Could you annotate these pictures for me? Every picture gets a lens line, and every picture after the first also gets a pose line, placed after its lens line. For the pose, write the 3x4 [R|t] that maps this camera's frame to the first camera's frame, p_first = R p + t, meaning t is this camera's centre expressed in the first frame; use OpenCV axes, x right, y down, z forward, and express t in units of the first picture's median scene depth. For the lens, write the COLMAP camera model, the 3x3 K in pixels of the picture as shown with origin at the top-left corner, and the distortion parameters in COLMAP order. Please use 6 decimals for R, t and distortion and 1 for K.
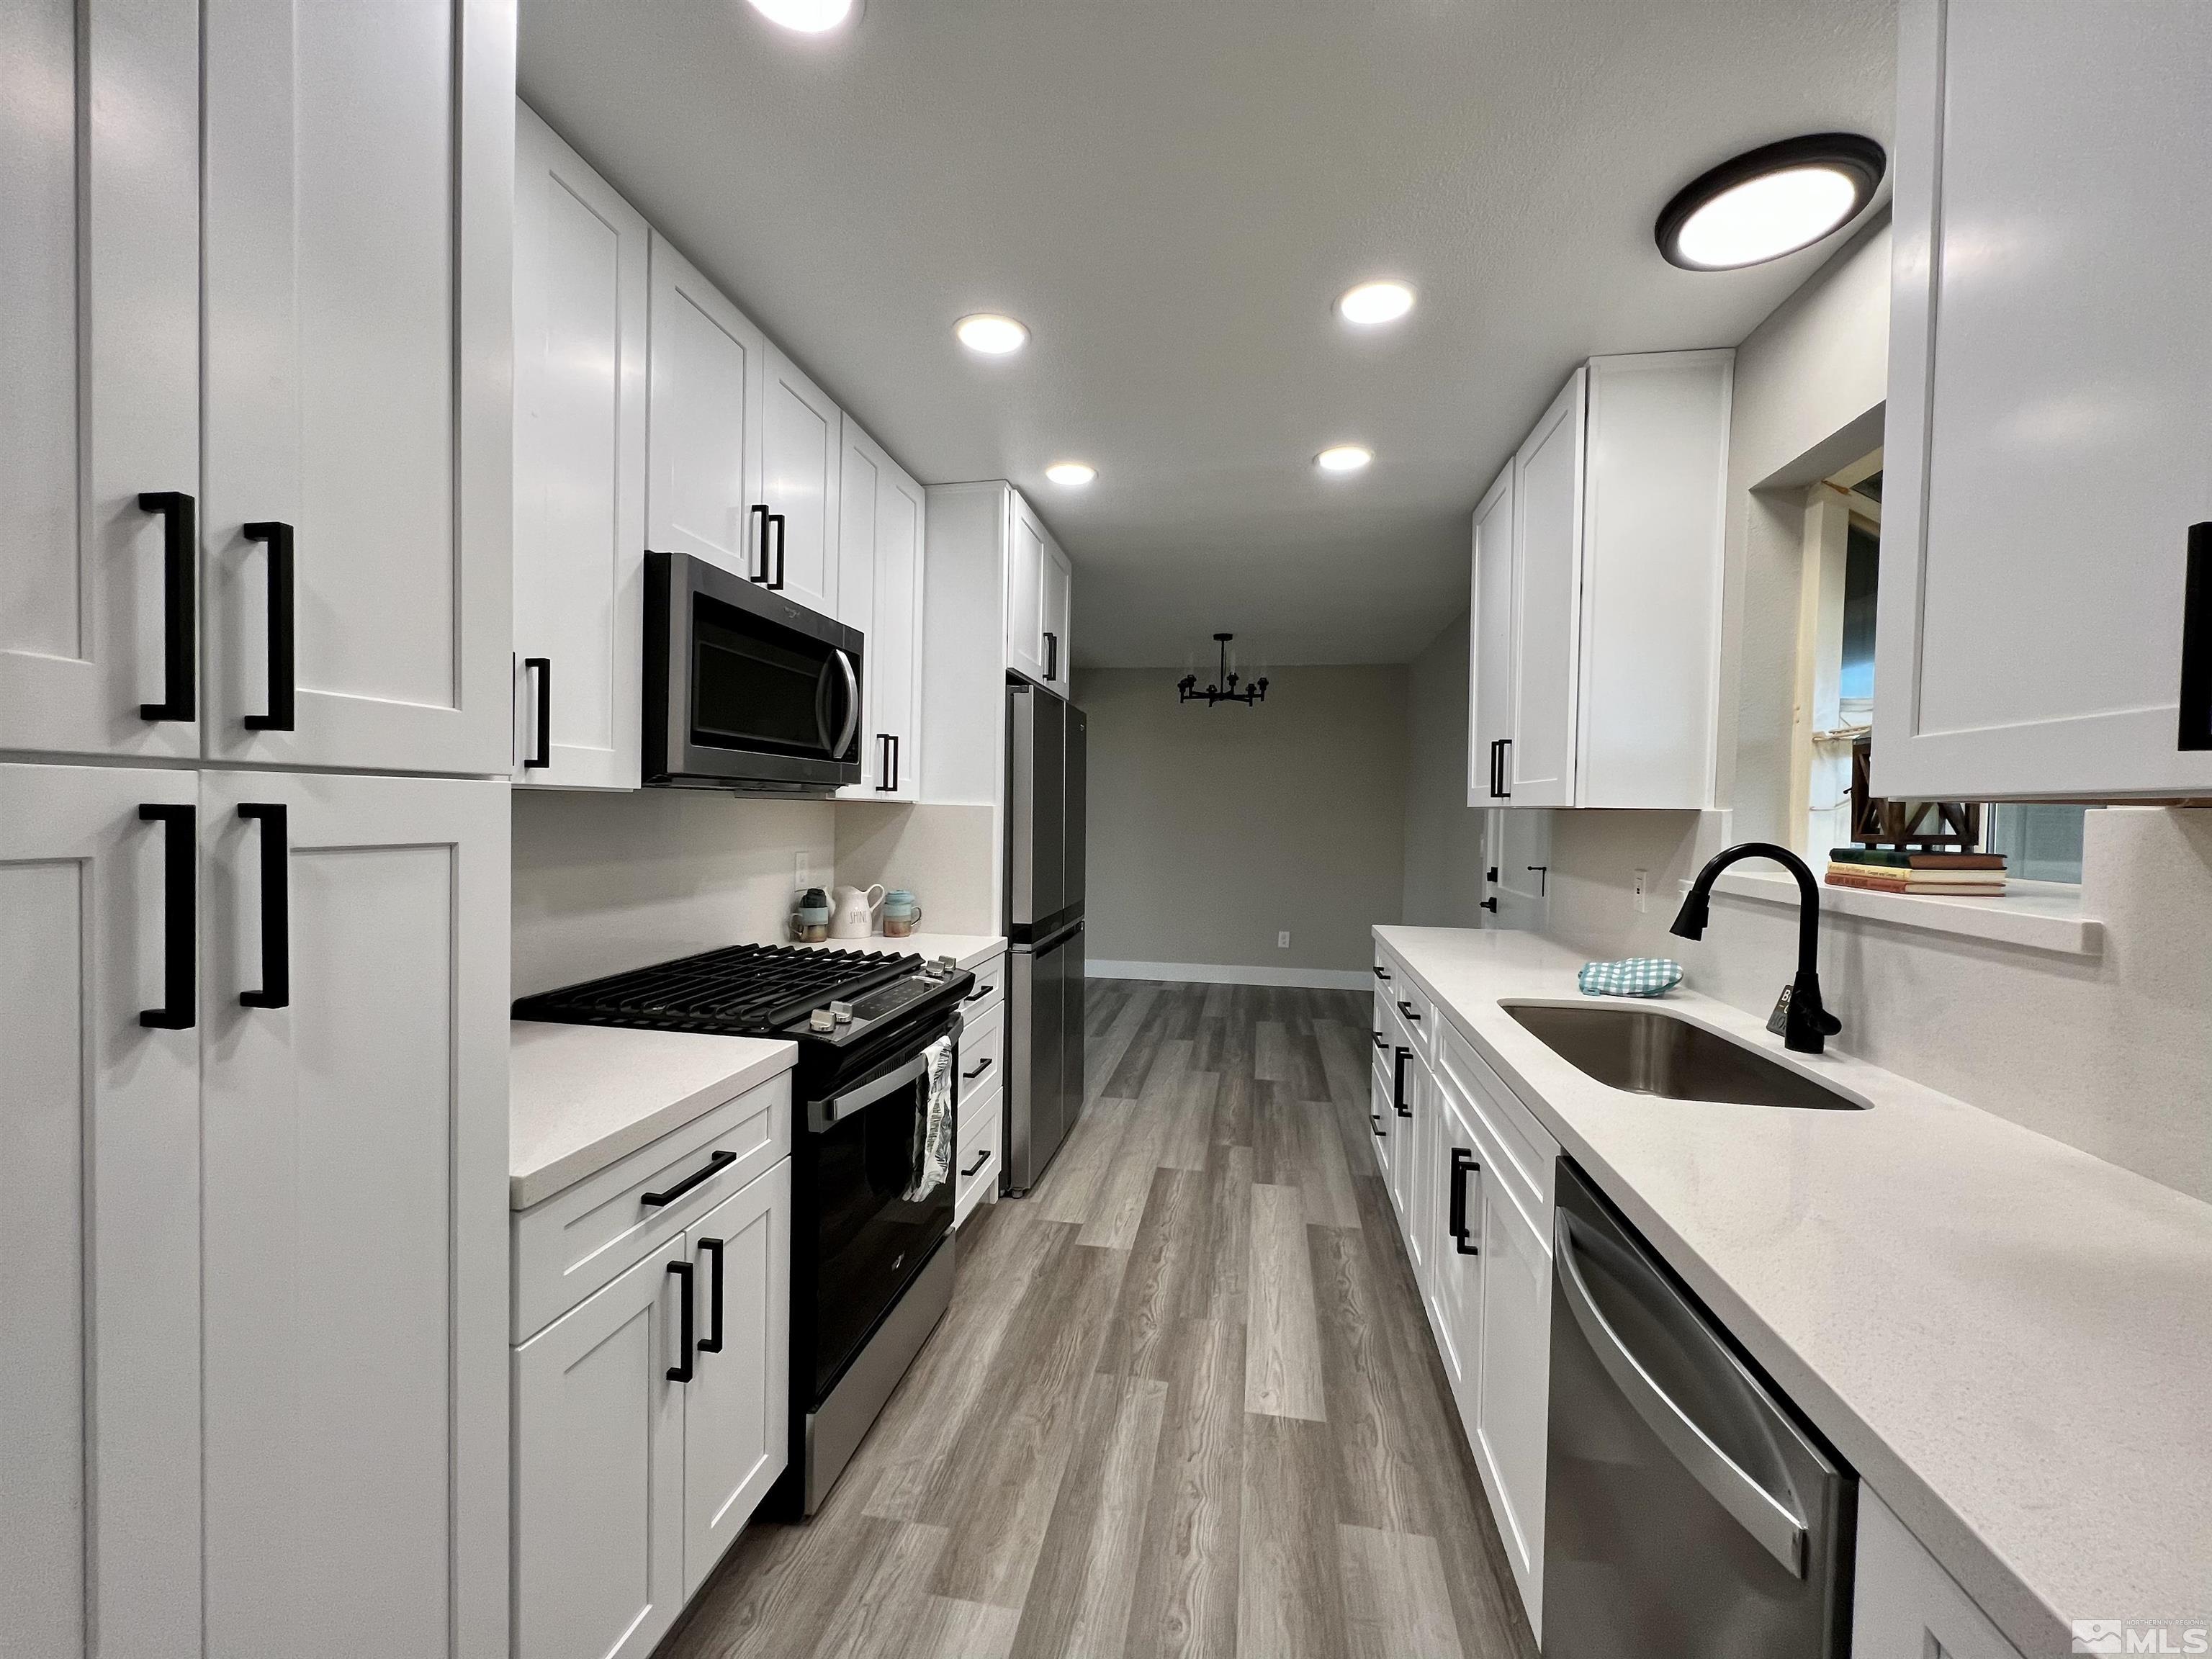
lens RADIAL K [[879.9, 0, 1106.0], [0, 879.9, 829.5], [0, 0, 1]] dist [-0.000650, -0.000202]
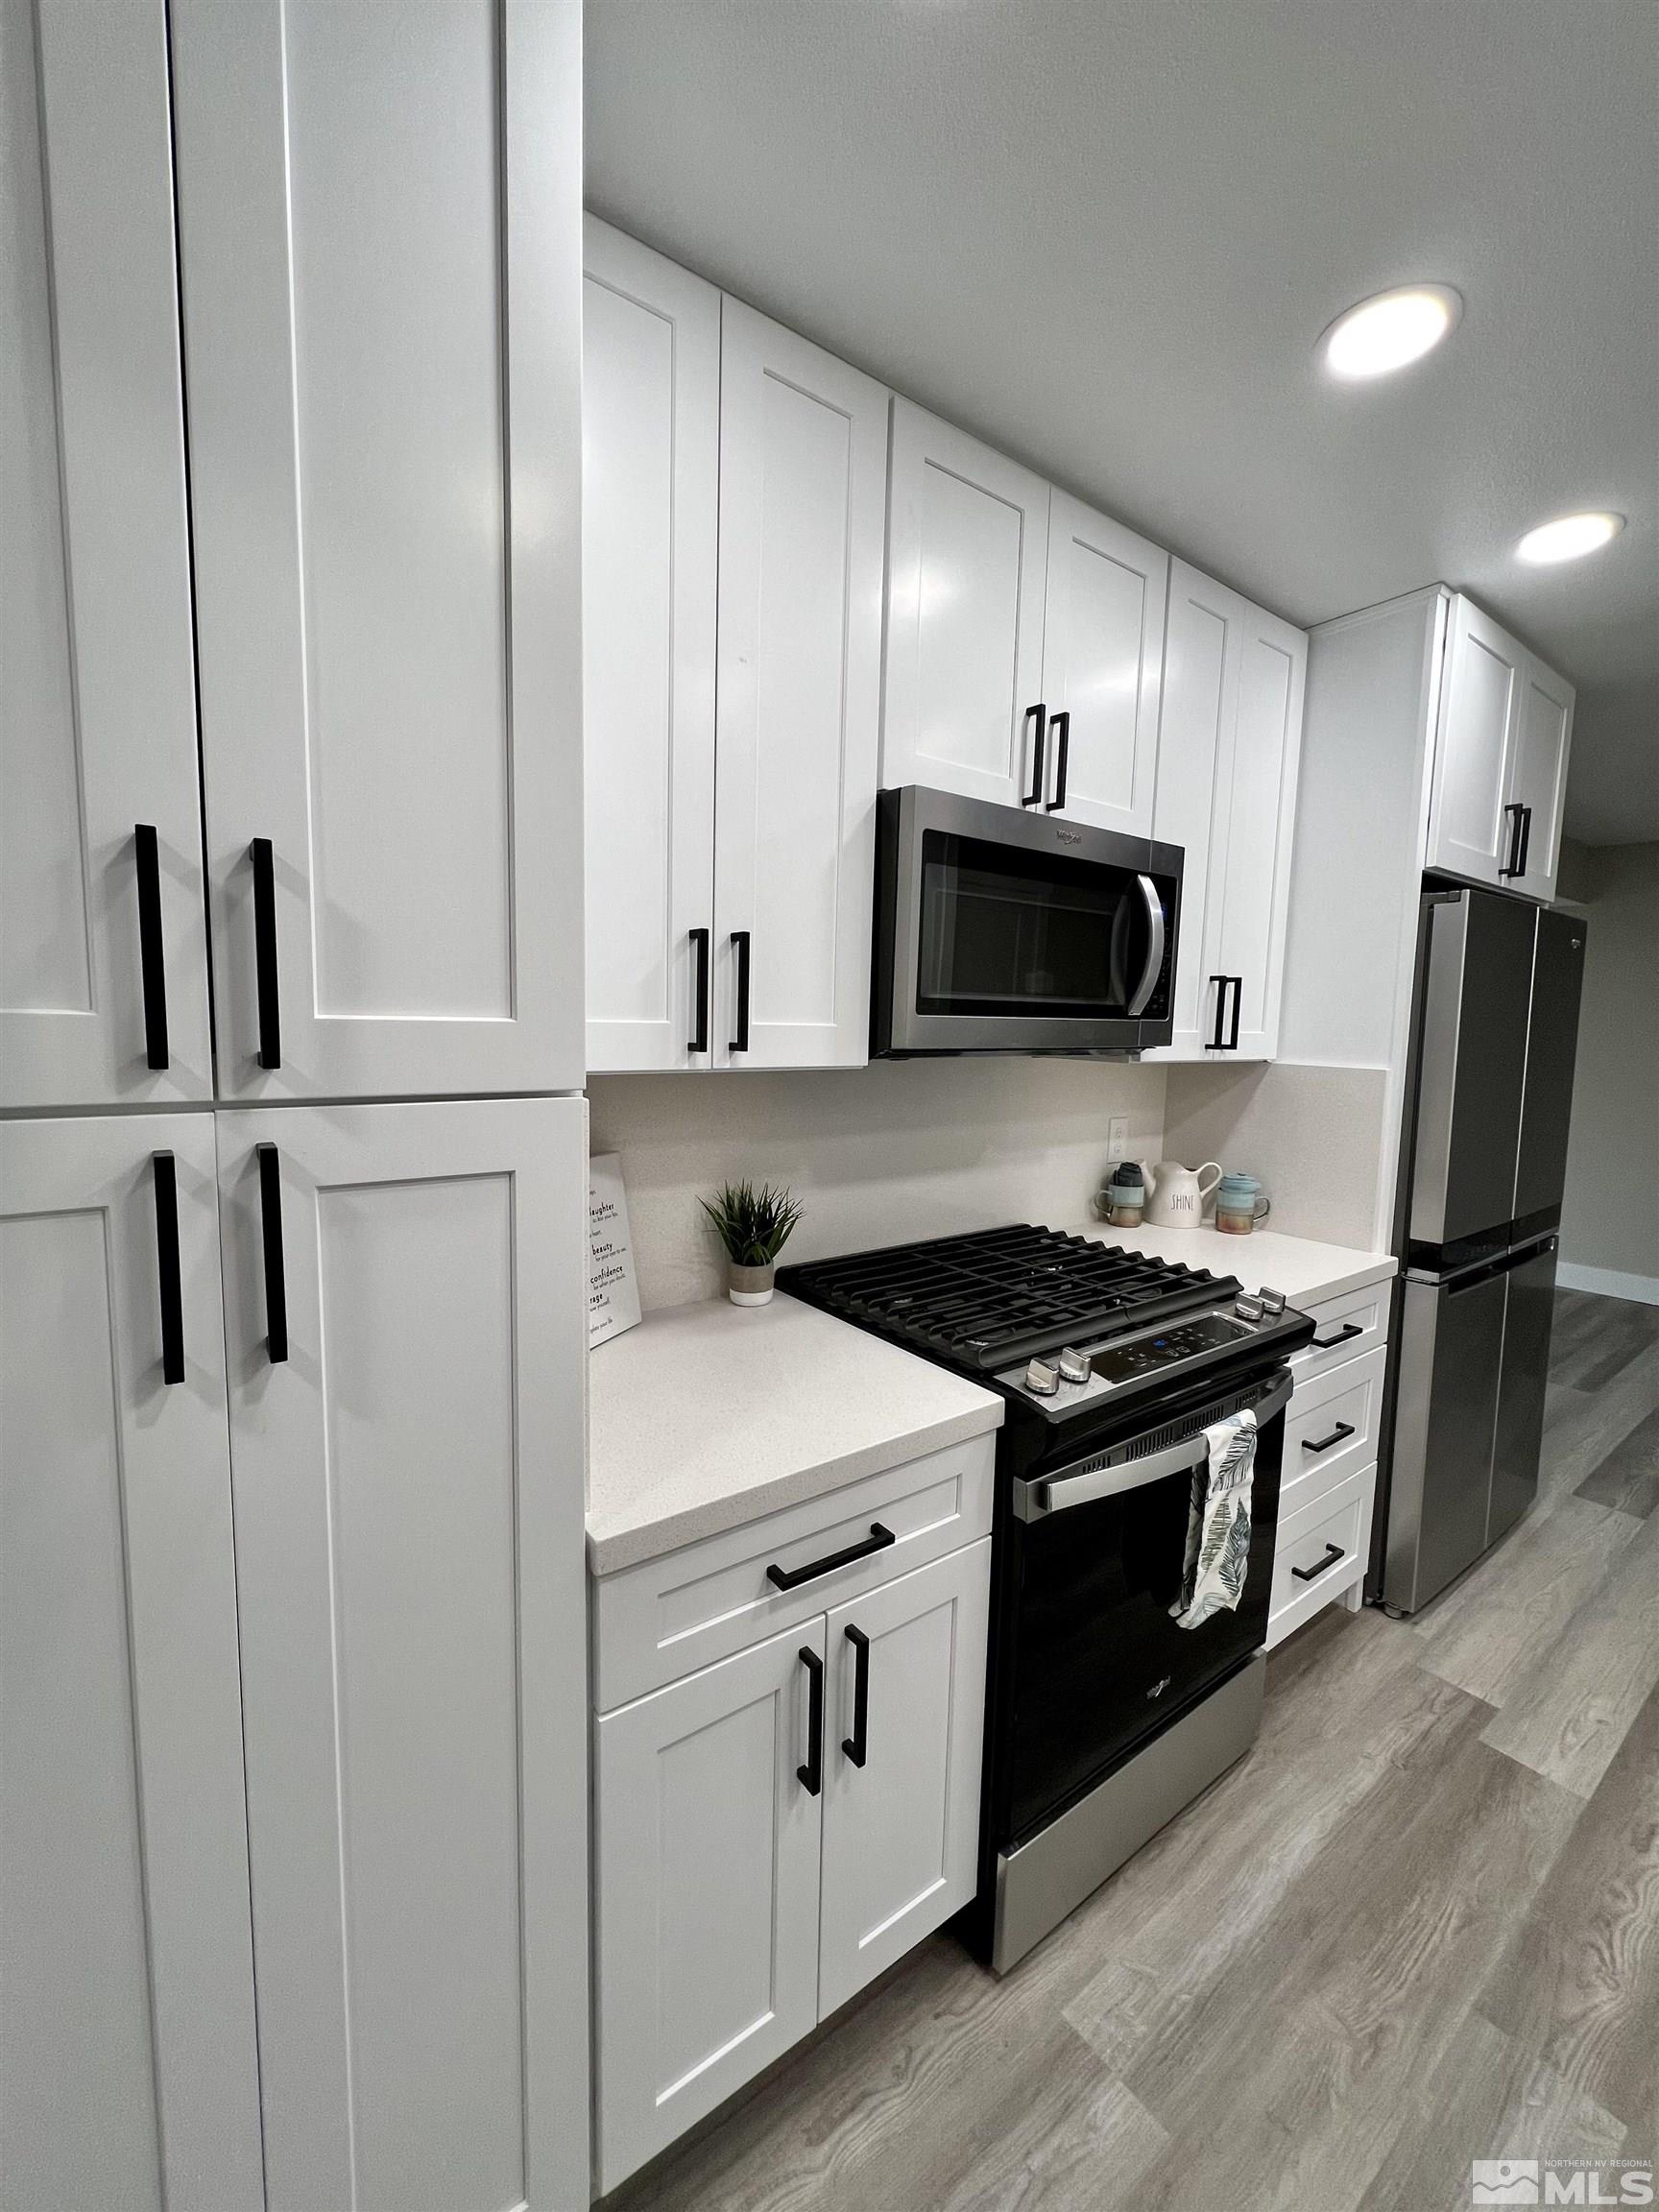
lens RADIAL K [[879.9, 0, 829.3], [0, 879.9, 1101.9], [0, 0, 1]] dist [-0.000650, -0.000202]
pose [[0.727873, 0.062771, -0.682833, 0.041861], [-0.023113, 0.997481, 0.067058, -0.055774], [0.685323, -0.033028, 0.727490, 0.266229]]
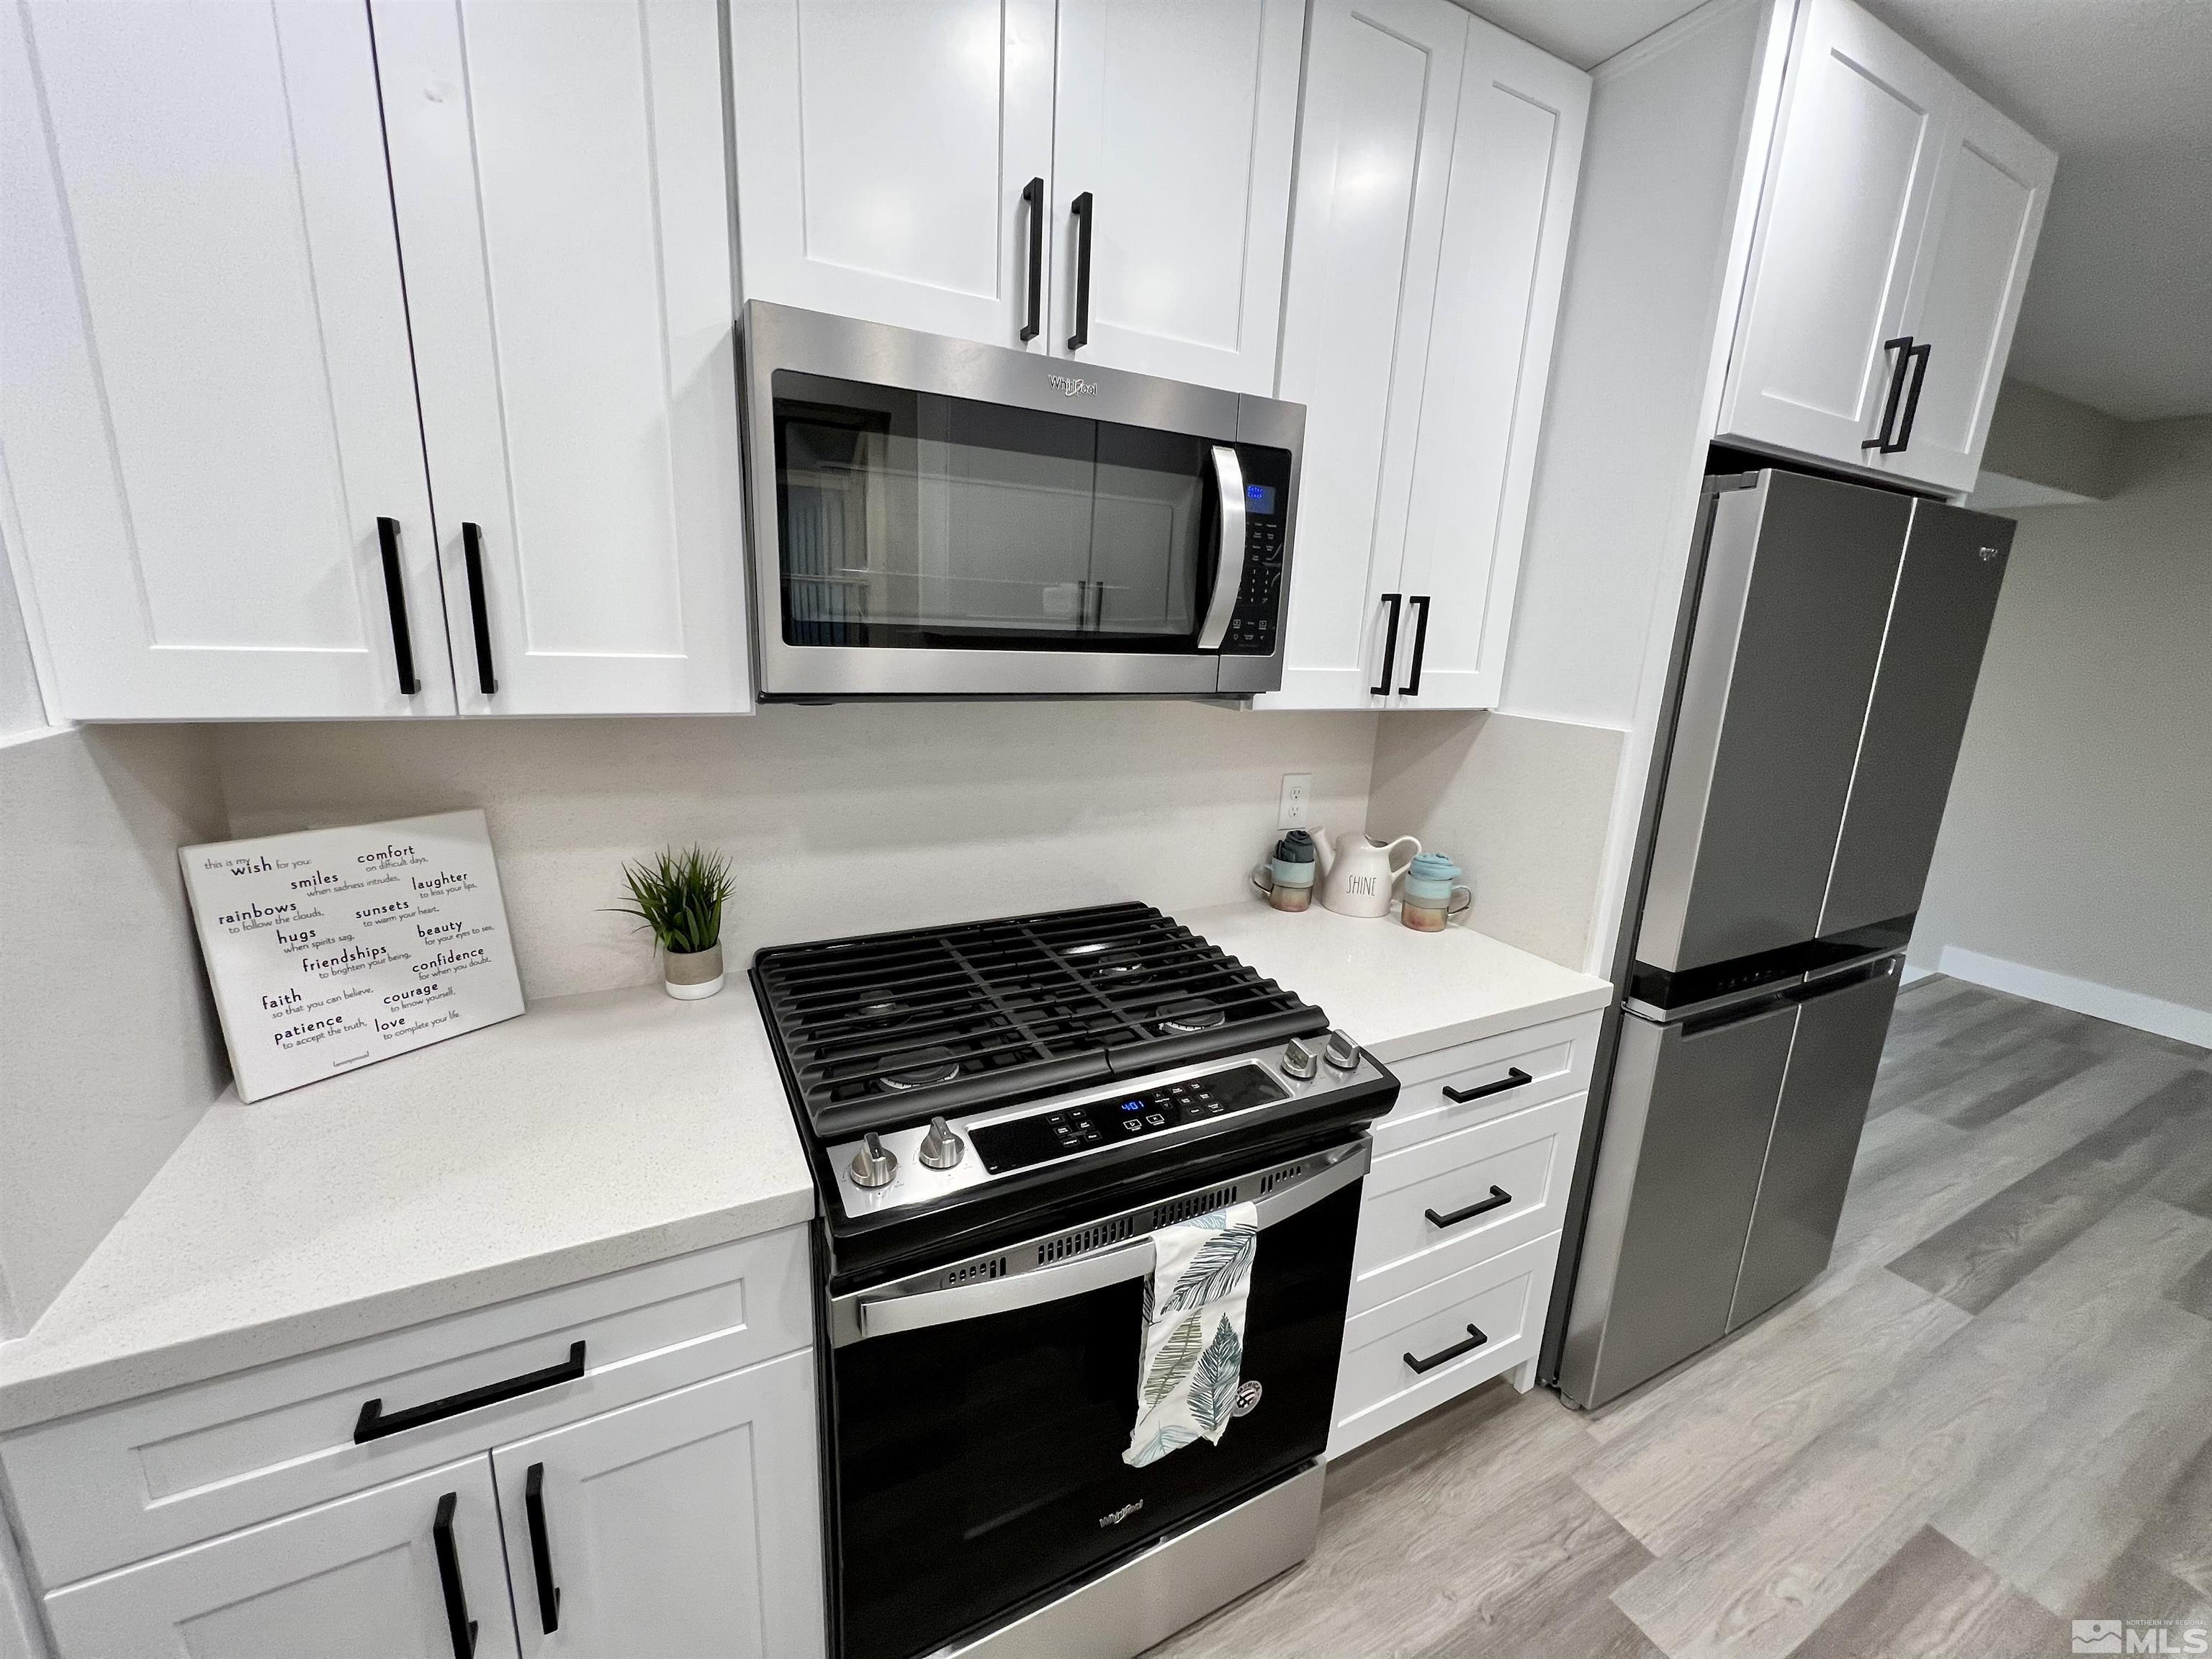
lens RADIAL K [[881.9, 0, 1106.0], [0, 881.9, 829.5], [0, 0, 1]] dist [-0.001074, -0.000063]
pose [[0.613305, 0.191589, -0.766257, 0.127748], [-0.049076, 0.977504, 0.205128, -0.089257], [0.788320, -0.088201, 0.608911, 0.653335]]
